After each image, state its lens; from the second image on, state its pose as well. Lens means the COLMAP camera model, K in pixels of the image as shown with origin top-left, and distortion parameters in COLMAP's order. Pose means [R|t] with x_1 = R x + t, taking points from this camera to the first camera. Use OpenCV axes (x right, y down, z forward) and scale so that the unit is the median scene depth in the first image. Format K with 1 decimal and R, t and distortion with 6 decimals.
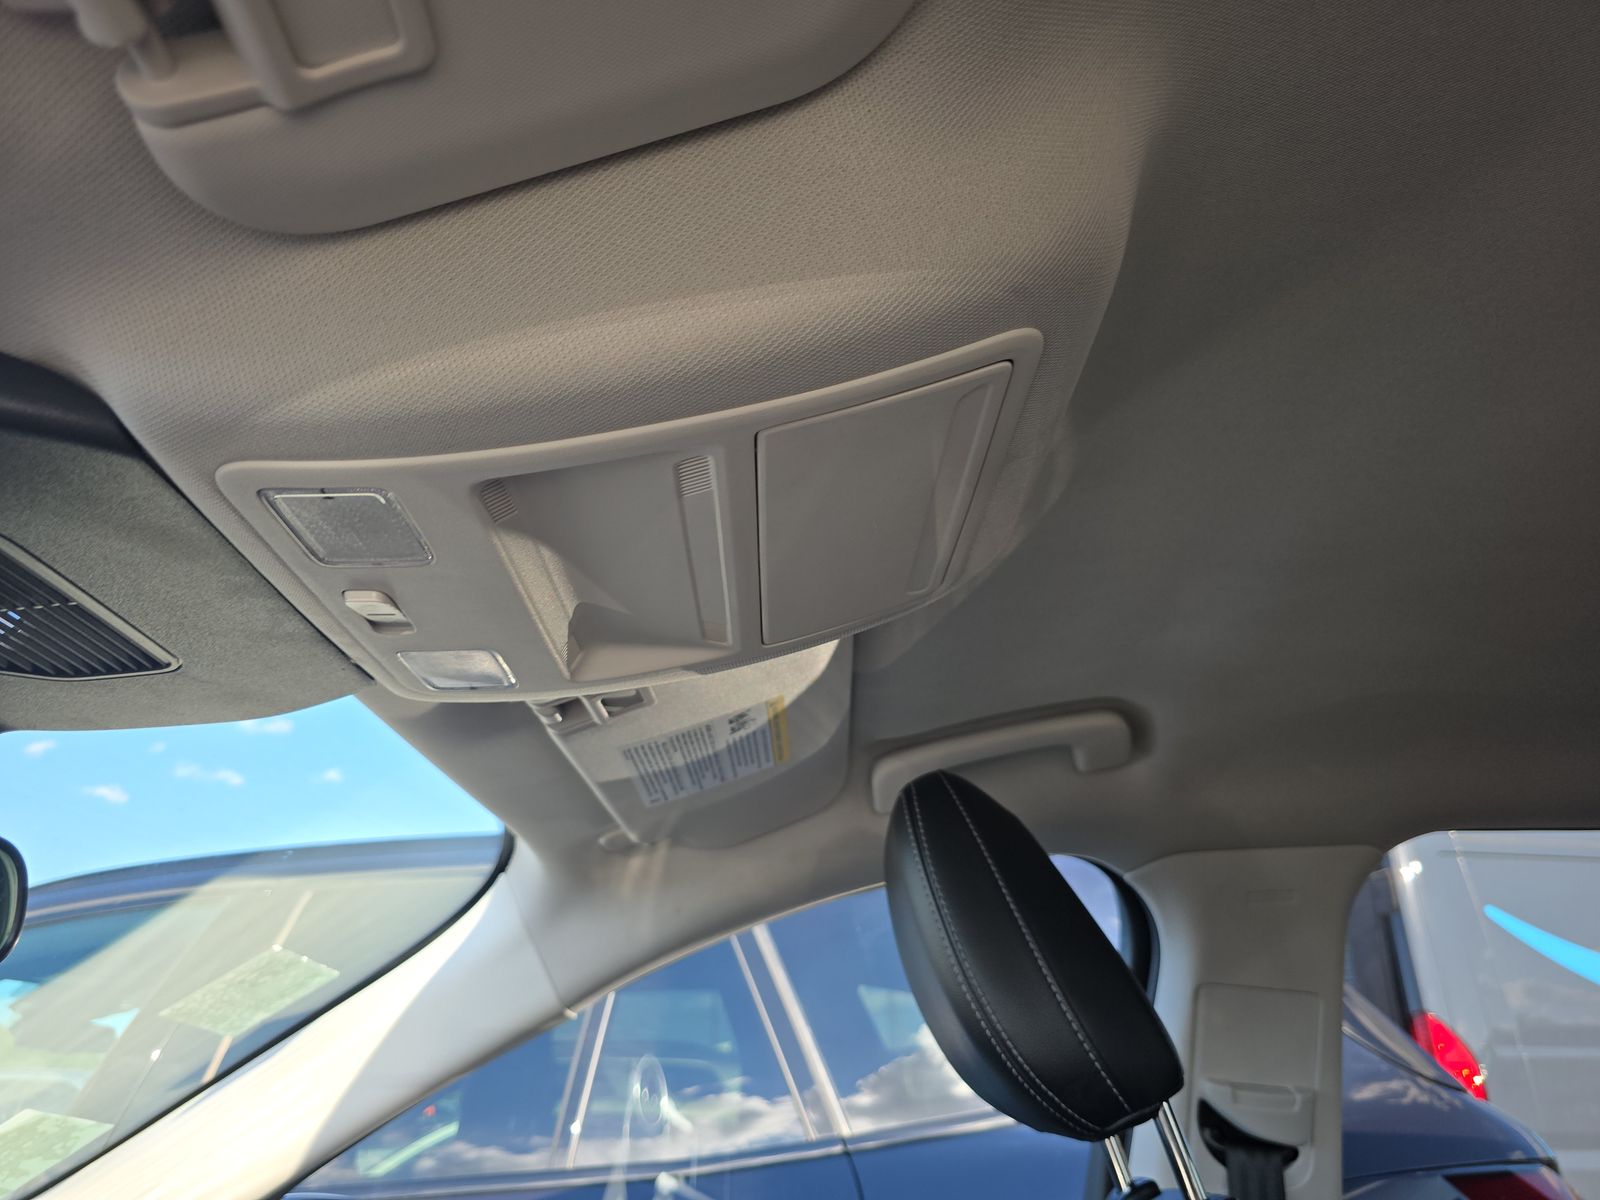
lens RADIAL K [[1143.1, 0, 800.0], [0, 1143.1, 600.0], [0, 0, 1]] dist [0.040431, -0.035388]
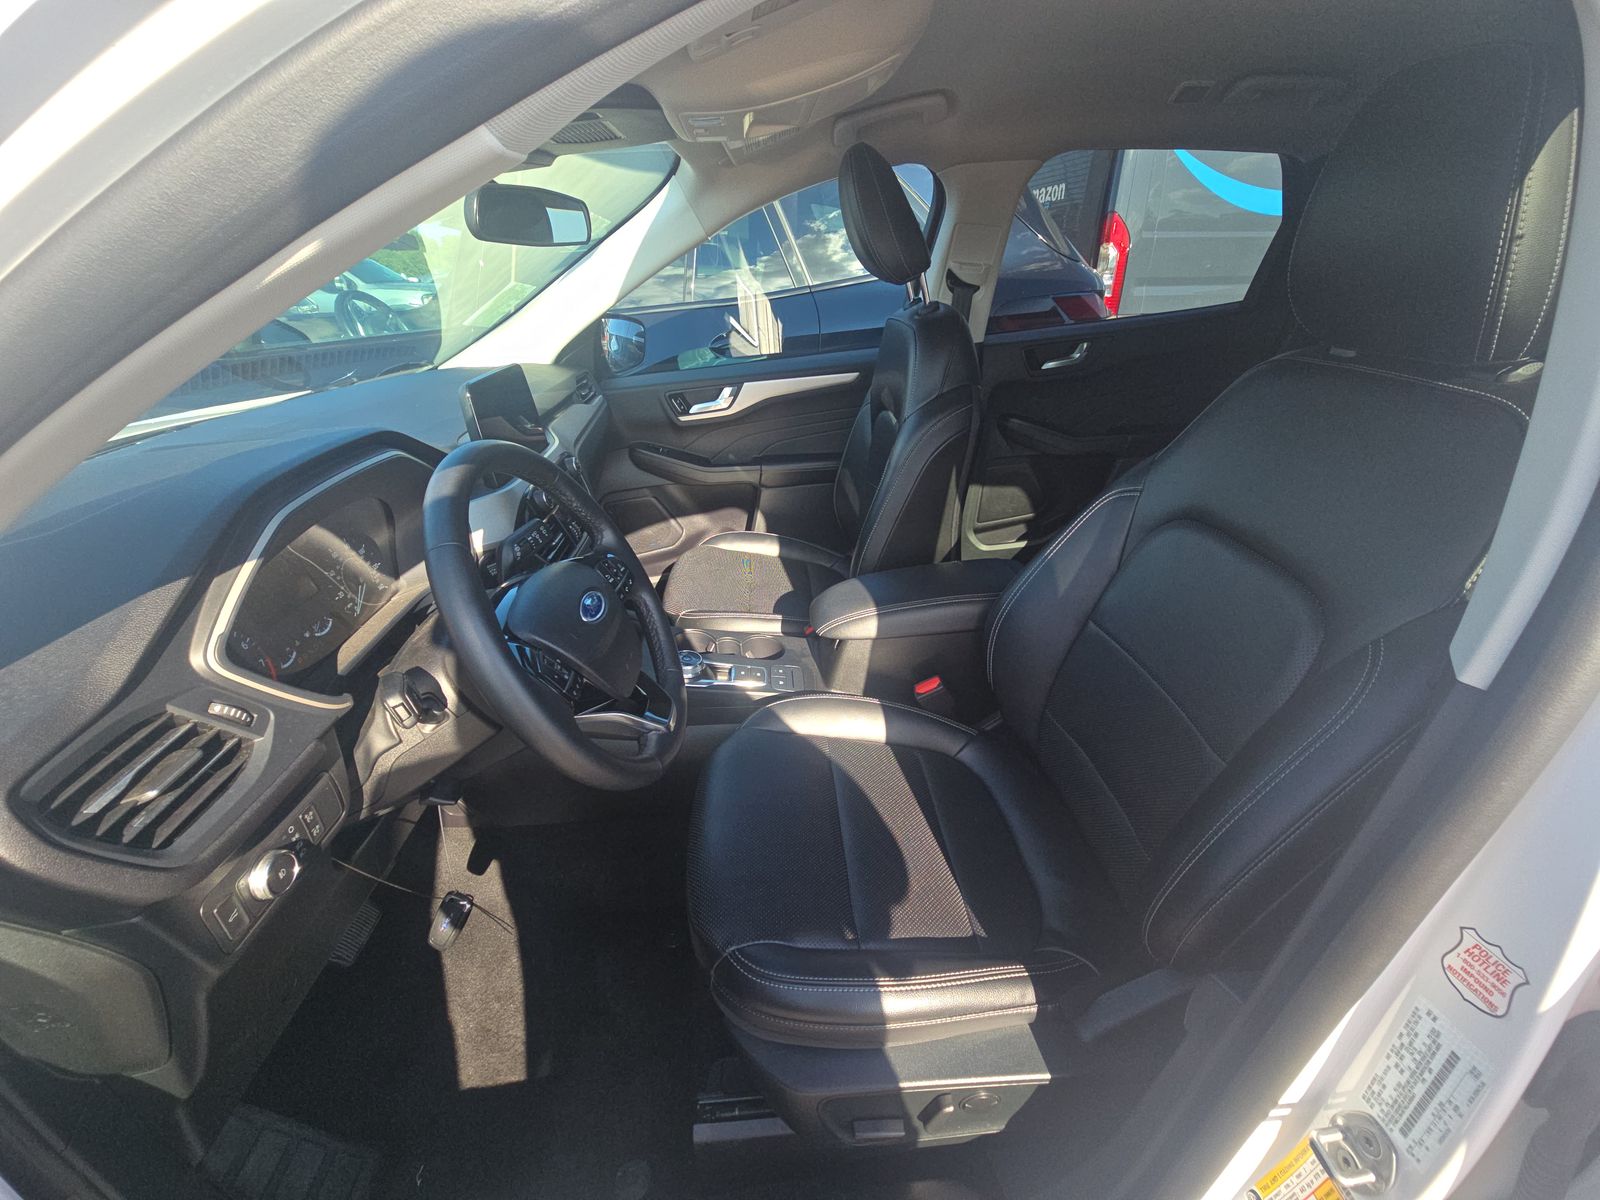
lens RADIAL K [[650.3, 0, 800.0], [0, 650.3, 600.0], [0, 0, 1]] dist [-0.000481, -0.000035]
pose [[0.998707, -0.034229, 0.037583, -0.082321], [-0.007369, 0.634040, 0.773265, -0.248768], [-0.050297, -0.772542, 0.632968, -0.542497]]
